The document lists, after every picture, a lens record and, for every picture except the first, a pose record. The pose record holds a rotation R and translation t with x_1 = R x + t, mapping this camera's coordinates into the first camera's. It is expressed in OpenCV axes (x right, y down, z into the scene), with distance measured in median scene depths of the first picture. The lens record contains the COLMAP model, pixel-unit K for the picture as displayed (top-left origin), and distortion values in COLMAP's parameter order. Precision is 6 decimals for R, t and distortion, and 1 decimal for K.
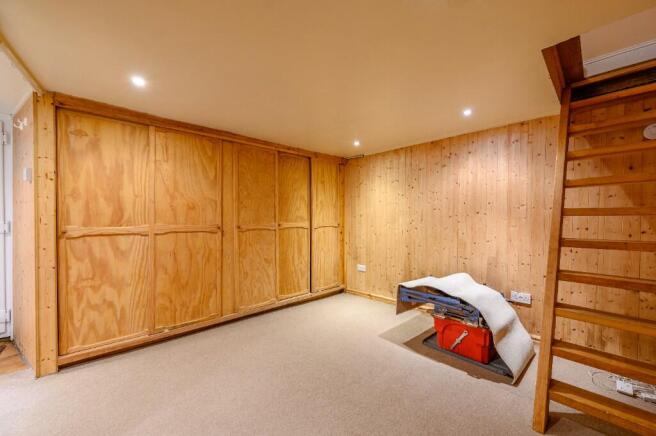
lens RADIAL K [[257.5, 0, 329.3], [0, 257.5, 220.7], [0, 0, 1]] dist [-0.001317, -0.000200]
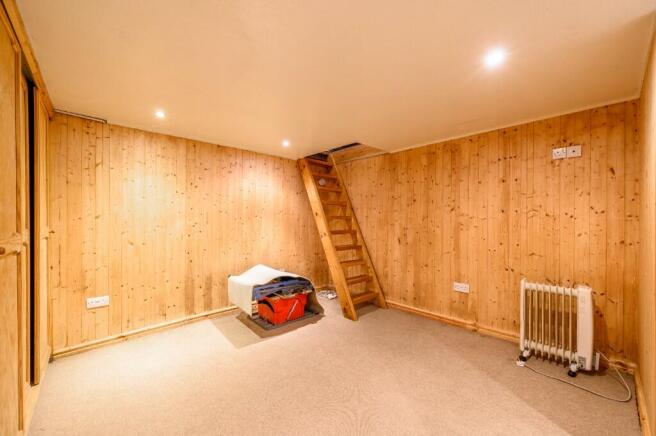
lens RADIAL K [[257.5, 0, 329.3], [0, 257.5, 220.7], [0, 0, 1]] dist [-0.001317, -0.000200]
pose [[0.009318, -0.003127, 0.999952, -0.628517], [0.010856, 0.999936, 0.003026, -0.007482], [-0.999898, 0.010827, 0.009352, 0.571274]]
